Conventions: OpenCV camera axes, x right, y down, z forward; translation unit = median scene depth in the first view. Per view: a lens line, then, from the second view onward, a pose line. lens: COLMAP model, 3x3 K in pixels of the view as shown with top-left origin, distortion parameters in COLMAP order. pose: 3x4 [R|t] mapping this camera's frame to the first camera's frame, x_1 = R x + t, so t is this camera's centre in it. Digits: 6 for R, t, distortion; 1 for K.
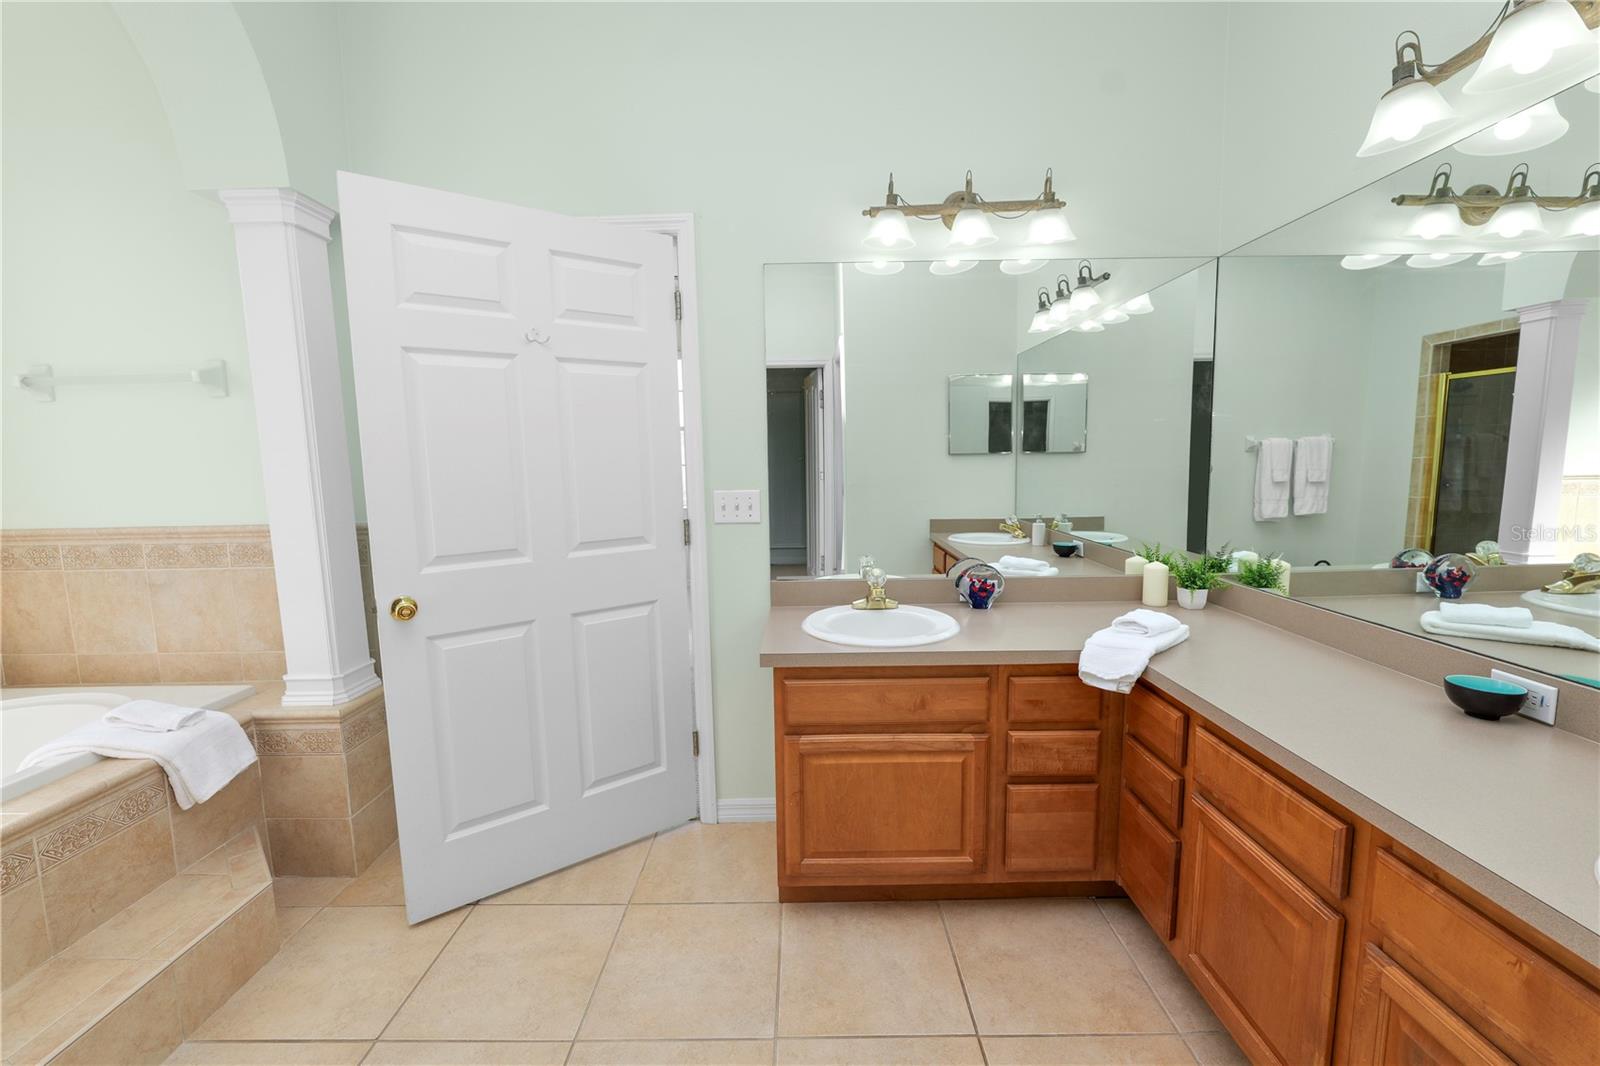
lens RADIAL K [[651.7, 0, 799.2], [0, 651.7, 529.2], [0, 0, 1]] dist [-0.013962, 0.001390]
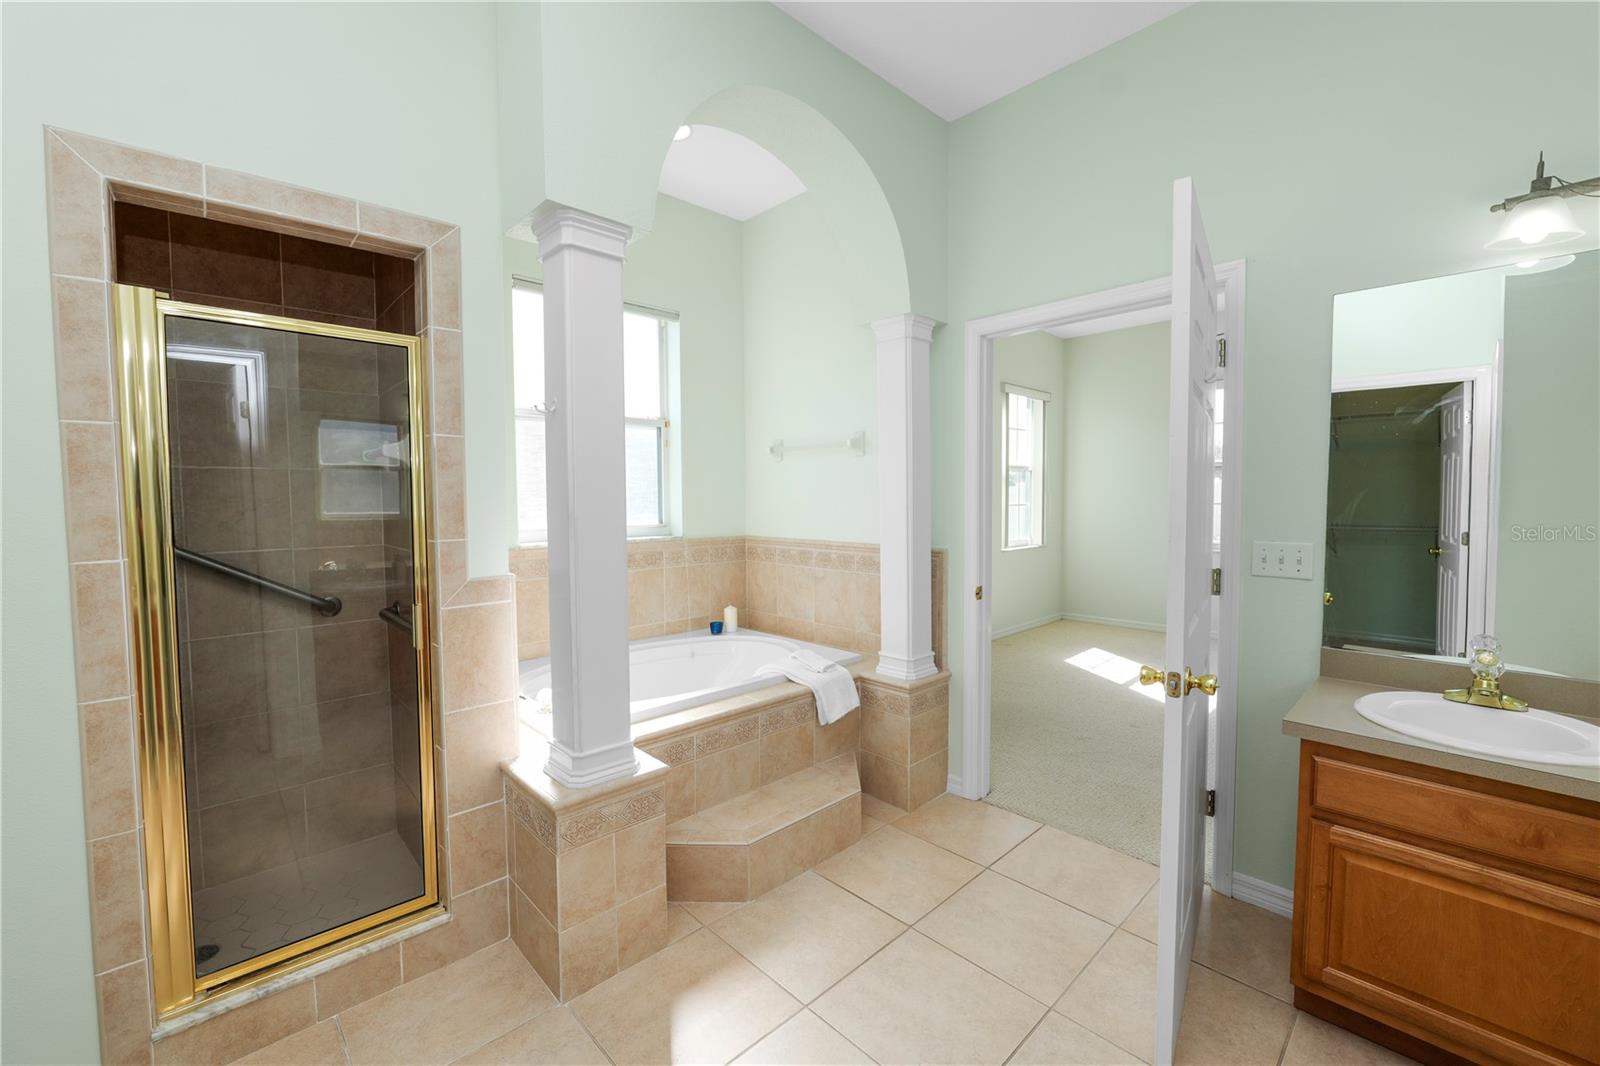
lens RADIAL K [[651.7, 0, 801.0], [0, 651.7, 526.3], [0, 0, 1]] dist [-0.013962, 0.001390]
pose [[0.696746, 0.048628, -0.715667, 0.100595], [-0.085150, 0.996252, -0.015206, -0.011706], [0.712246, 0.071534, 0.698276, -0.152304]]
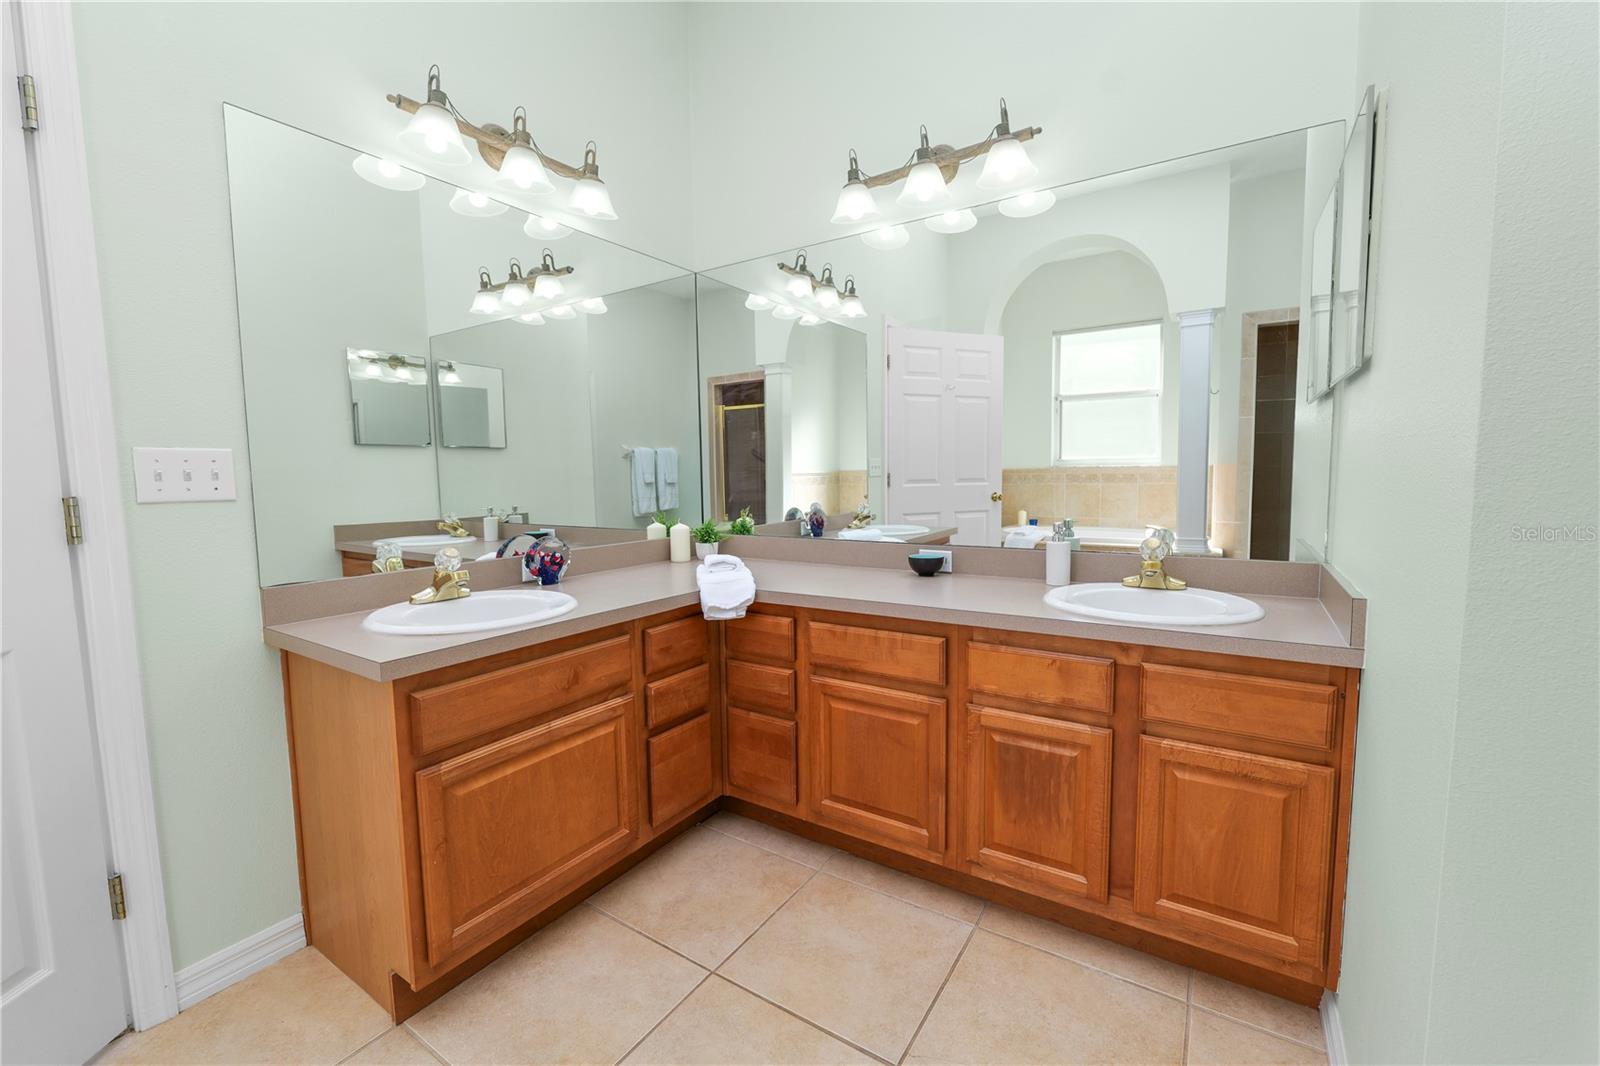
lens RADIAL K [[651.7, 0, 800.6], [0, 651.7, 529.2], [0, 0, 1]] dist [-0.013962, 0.001390]
pose [[0.539835, -0.062409, 0.839454, -0.357138], [0.096832, 0.995232, 0.011720, 0.079191], [-0.836183, 0.074959, 0.543304, 0.226725]]
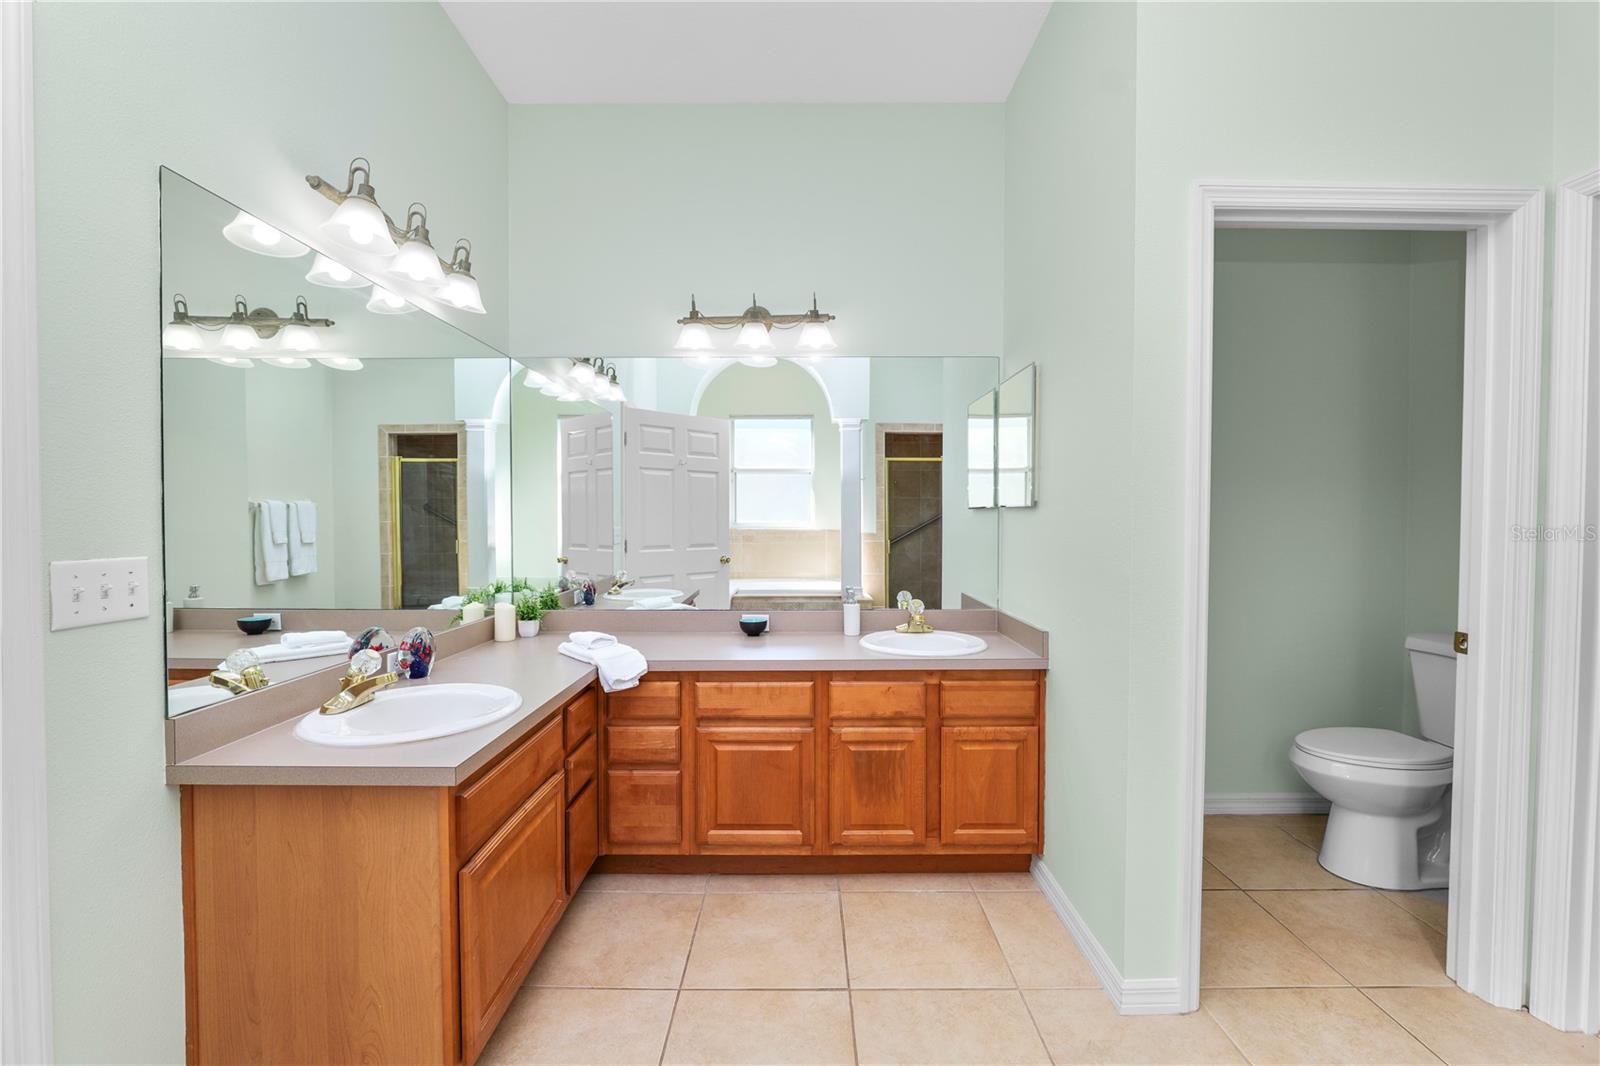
lens RADIAL K [[651.7, 0, 796.7], [0, 651.7, 529.8], [0, 0, 1]] dist [-0.013962, 0.001390]
pose [[-0.004985, -0.001780, 0.999986, -0.722733], [0.108739, 0.994068, 0.002311, -0.029292], [-0.994058, 0.108749, -0.004761, 0.552403]]
